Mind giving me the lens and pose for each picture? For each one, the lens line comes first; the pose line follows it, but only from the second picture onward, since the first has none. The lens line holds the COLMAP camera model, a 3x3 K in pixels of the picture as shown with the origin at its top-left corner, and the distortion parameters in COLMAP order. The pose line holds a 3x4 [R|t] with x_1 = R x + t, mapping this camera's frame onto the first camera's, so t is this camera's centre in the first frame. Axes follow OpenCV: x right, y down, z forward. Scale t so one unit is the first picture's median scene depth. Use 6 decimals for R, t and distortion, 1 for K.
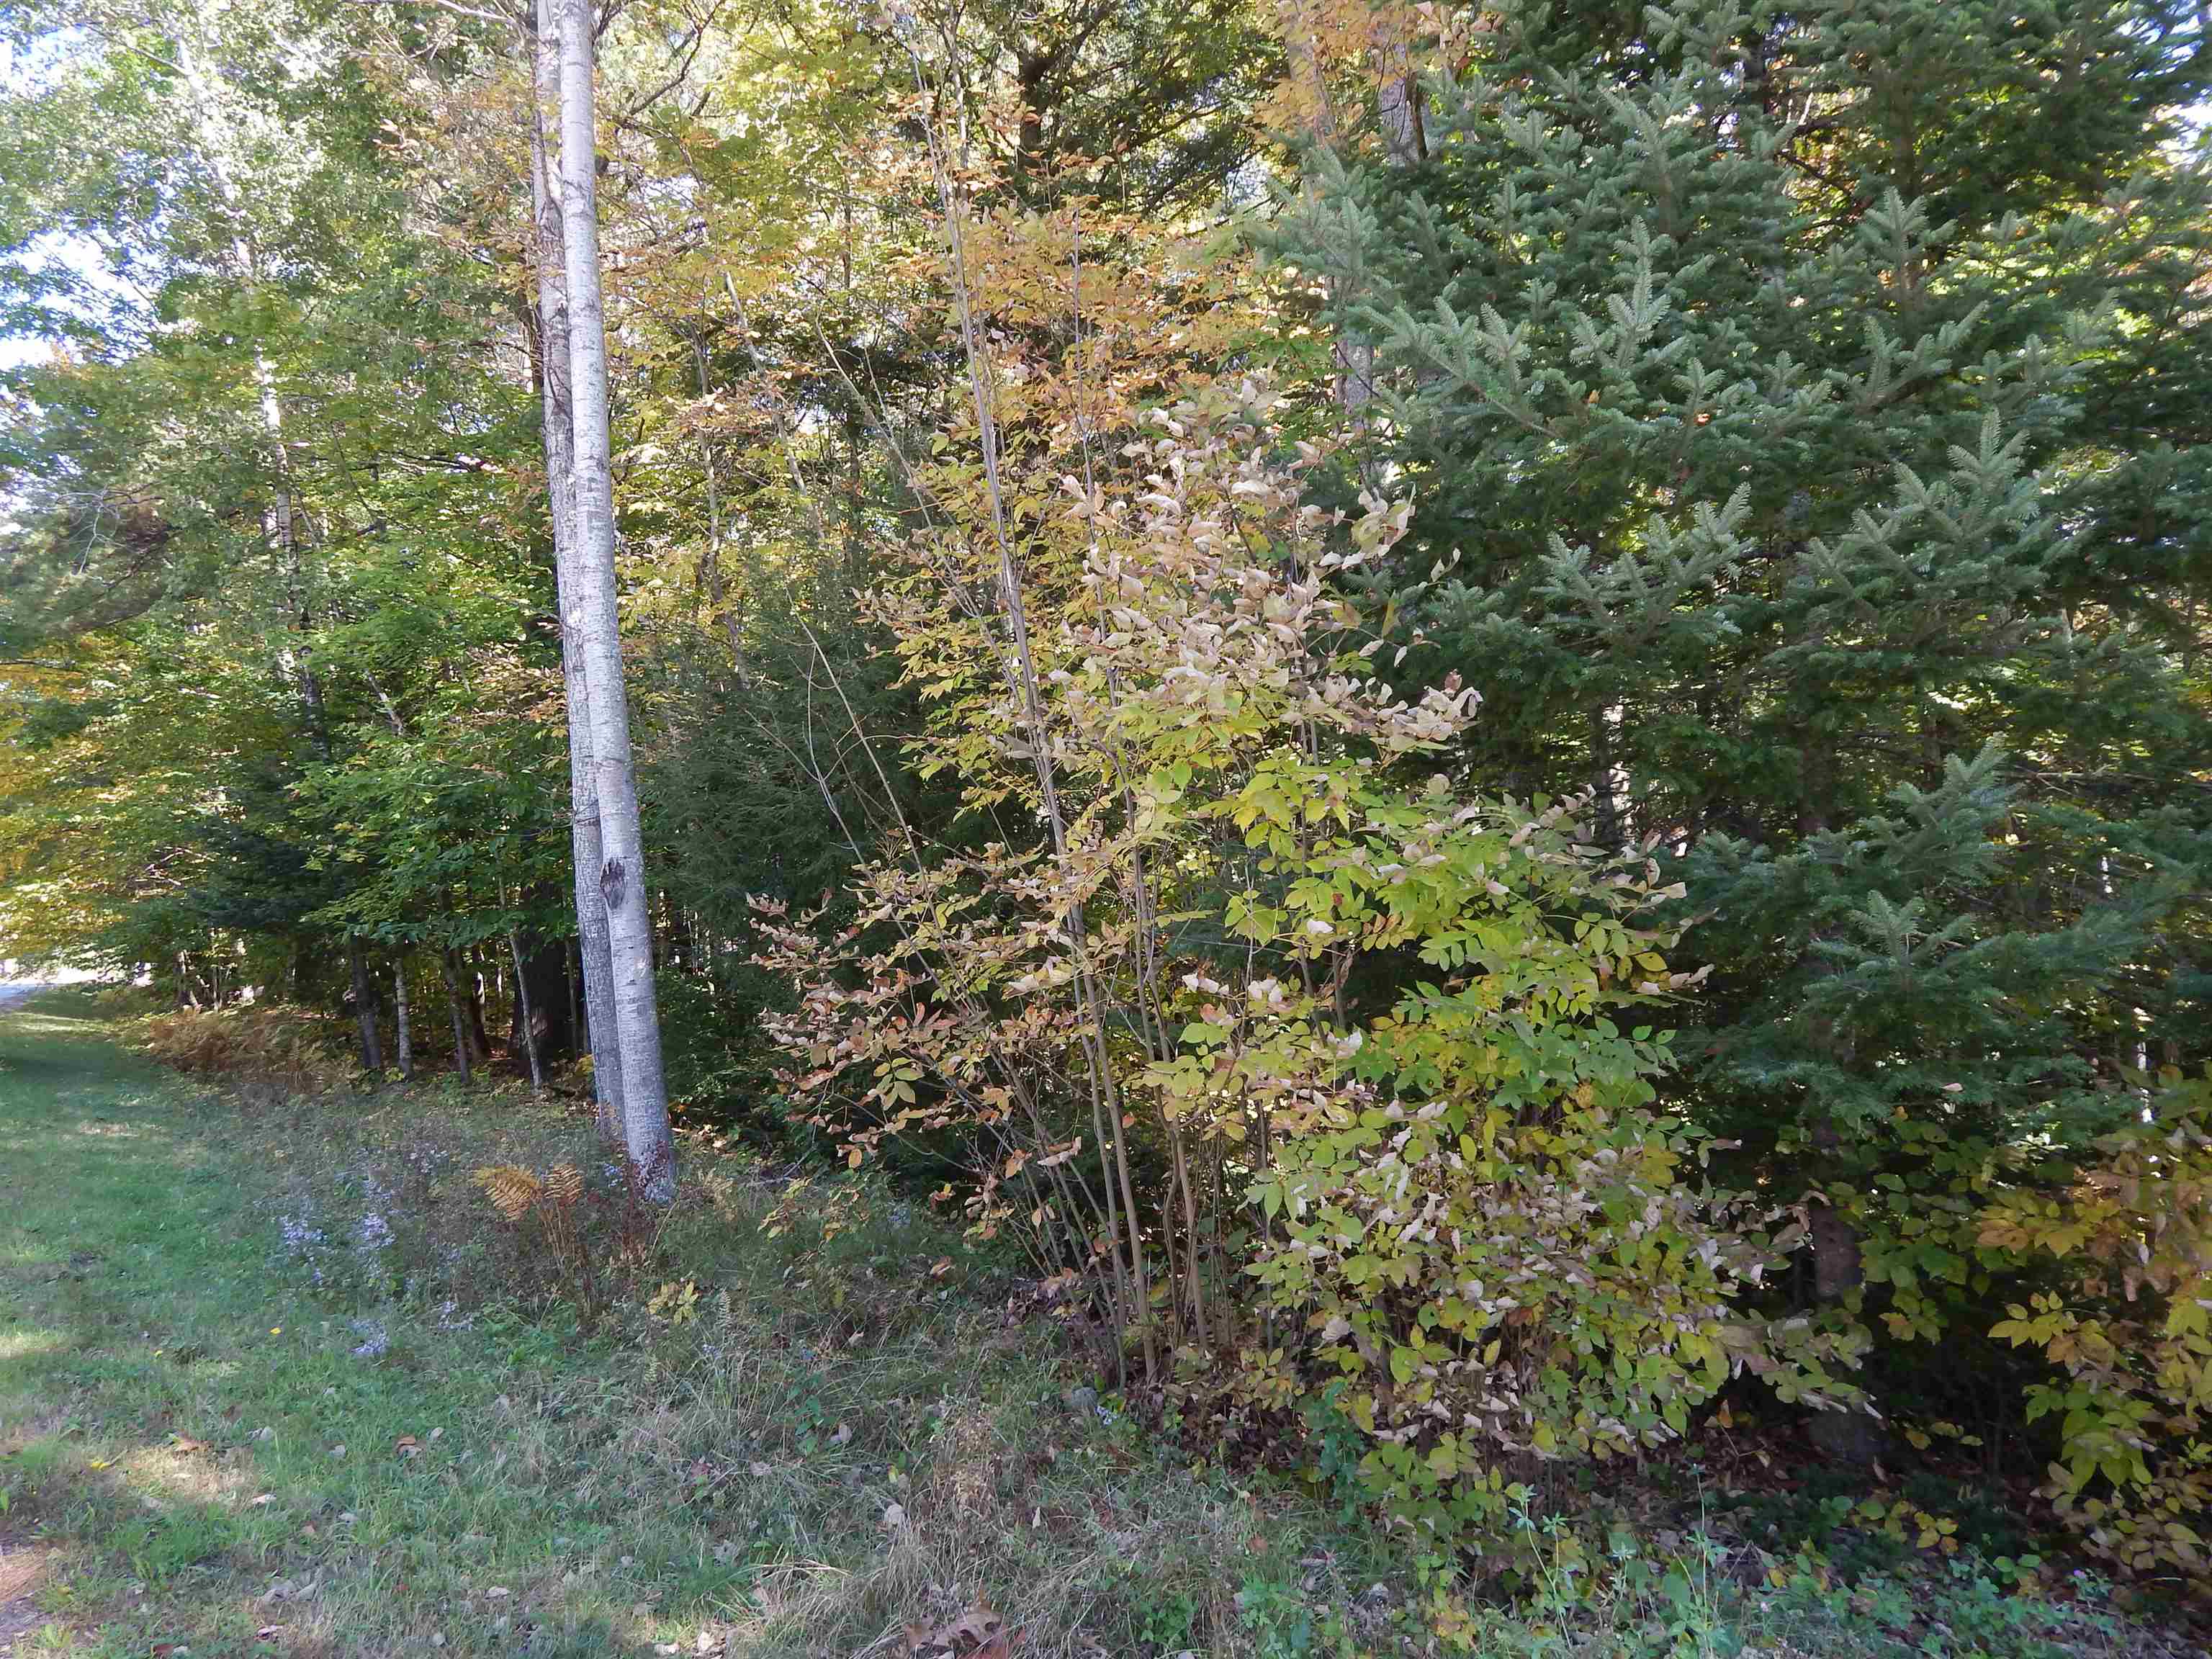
lens RADIAL K [[1440.7, 0, 1147.4], [0, 1440.7, 816.7], [0, 0, 1]] dist [0.002240, -0.009396]
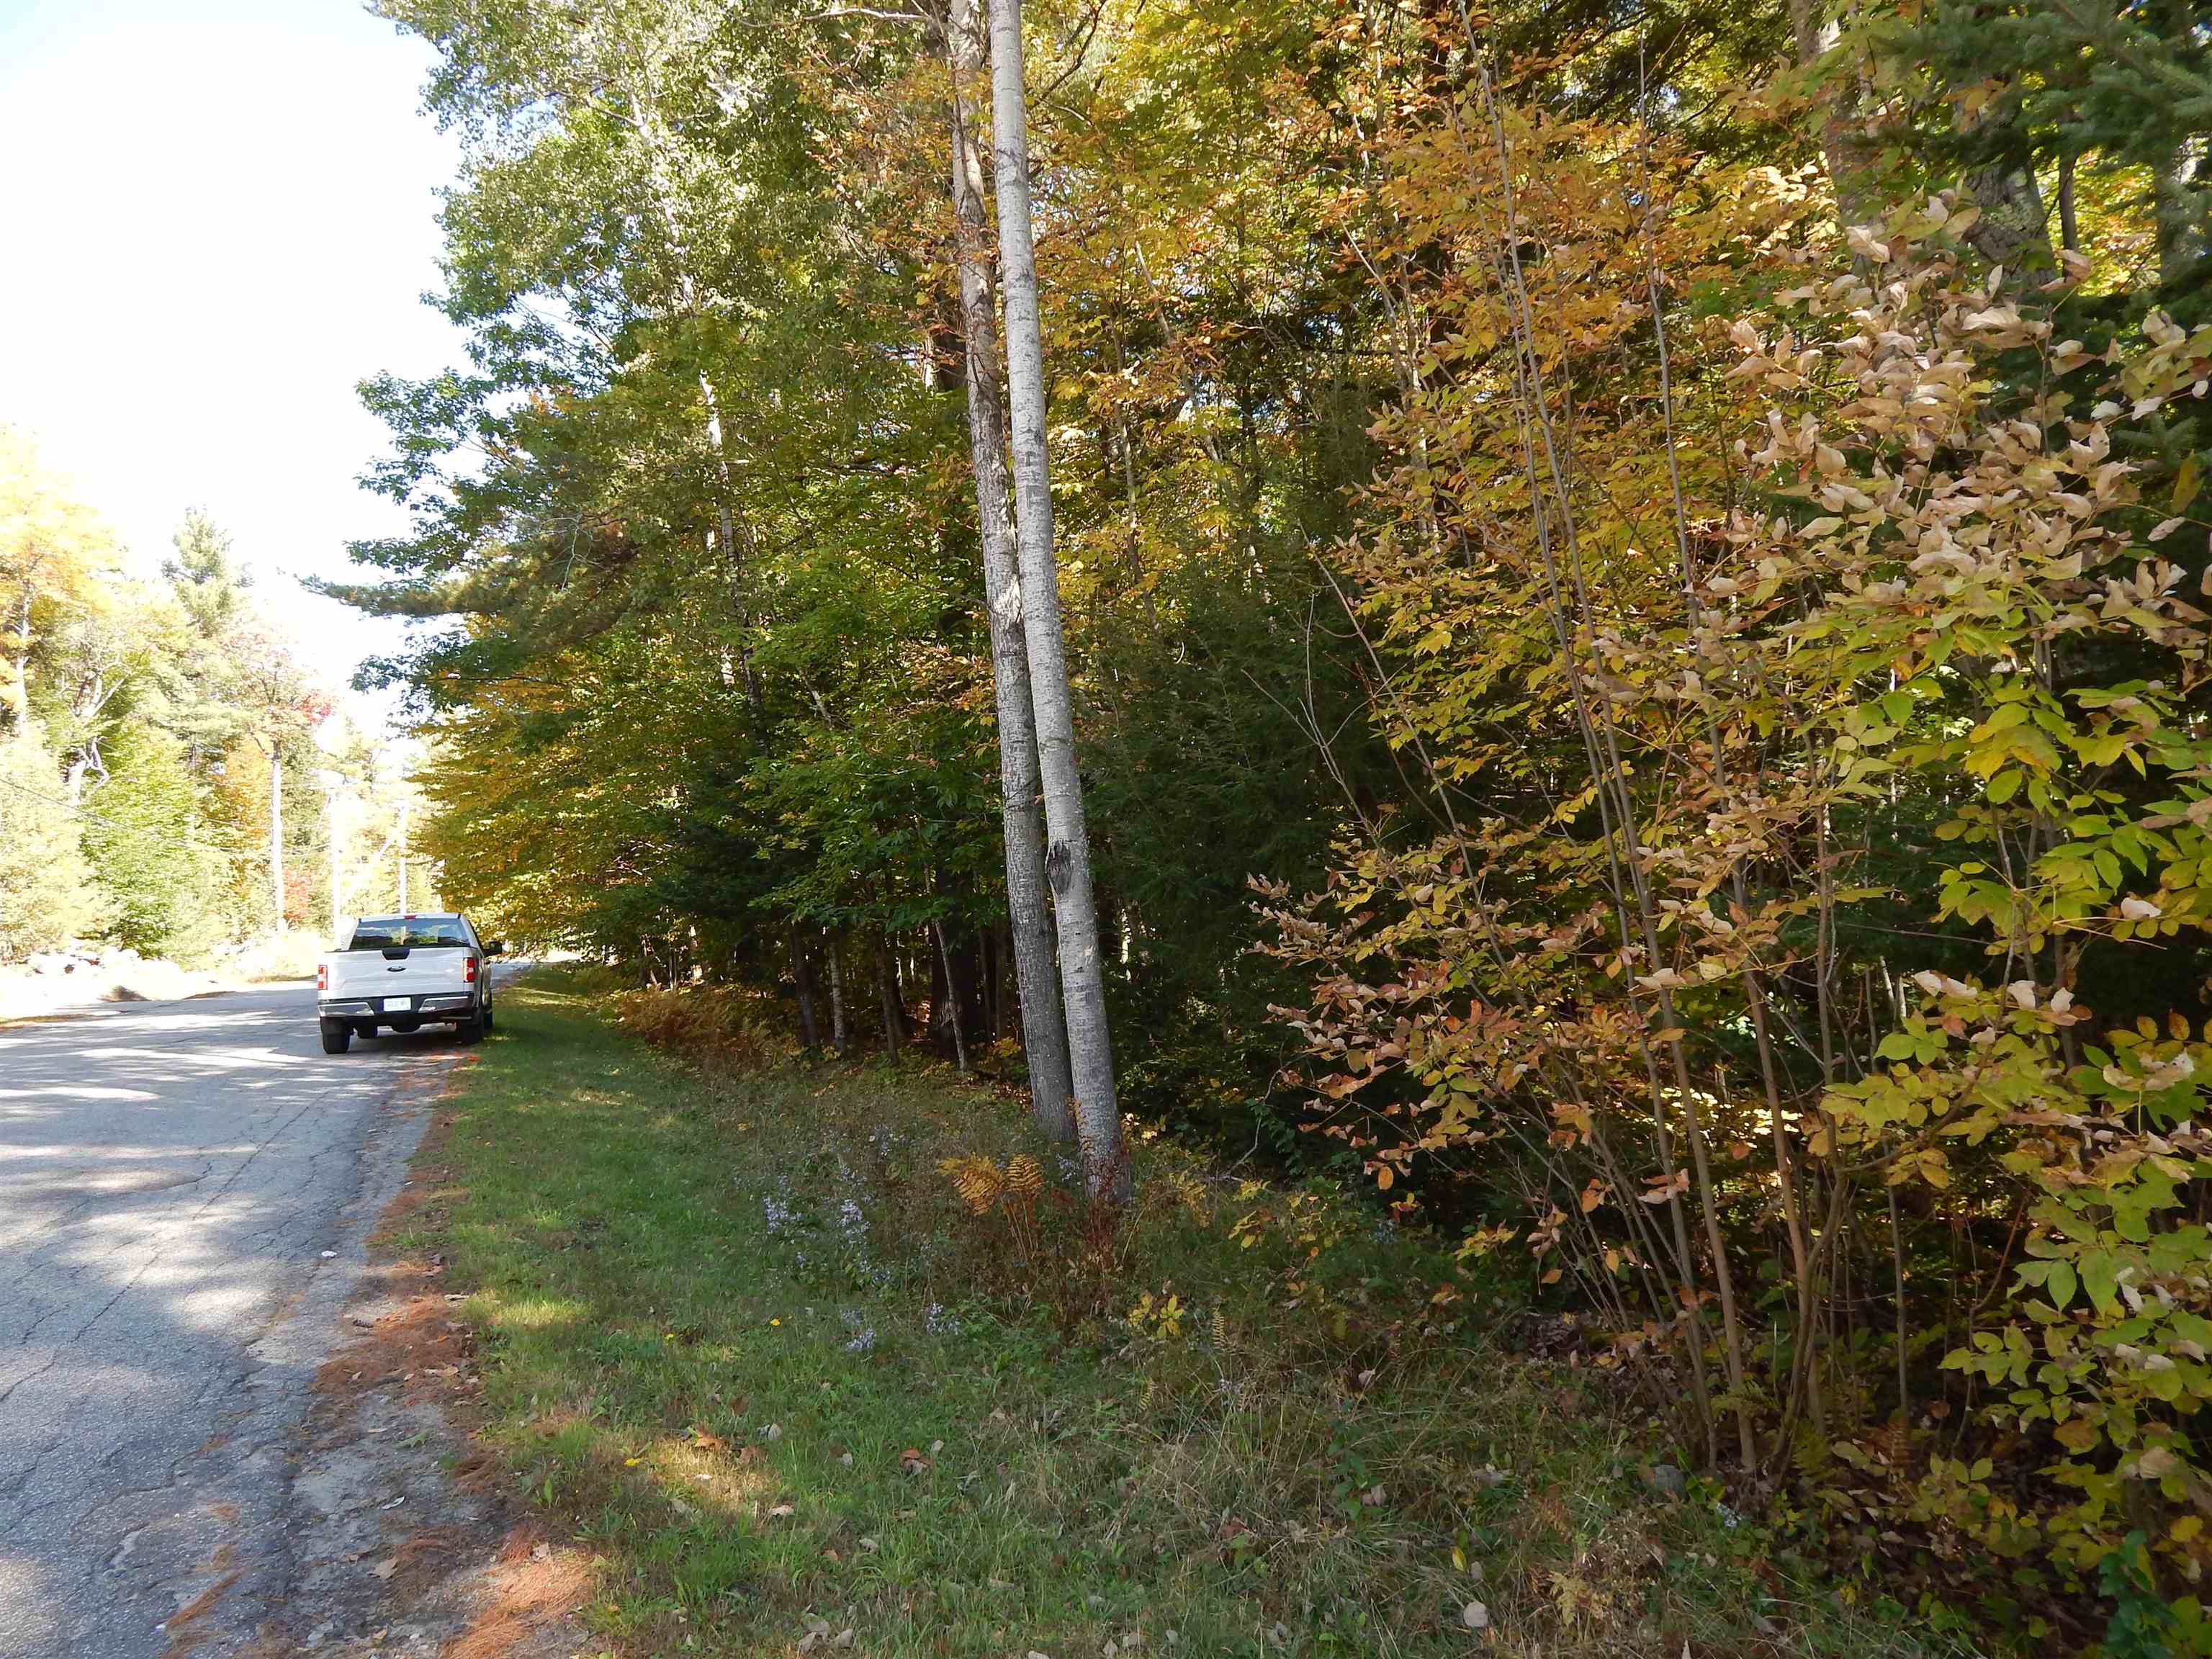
lens RADIAL K [[1443.4, 0, 1149.9], [0, 1443.4, 821.3], [0, 0, 1]] dist [-0.004819, -0.003413]
pose [[0.969368, -0.012260, -0.245308, -0.072875], [0.014968, 0.999846, 0.009176, 0.007224], [0.245158, -0.012566, 0.969402, 0.073448]]
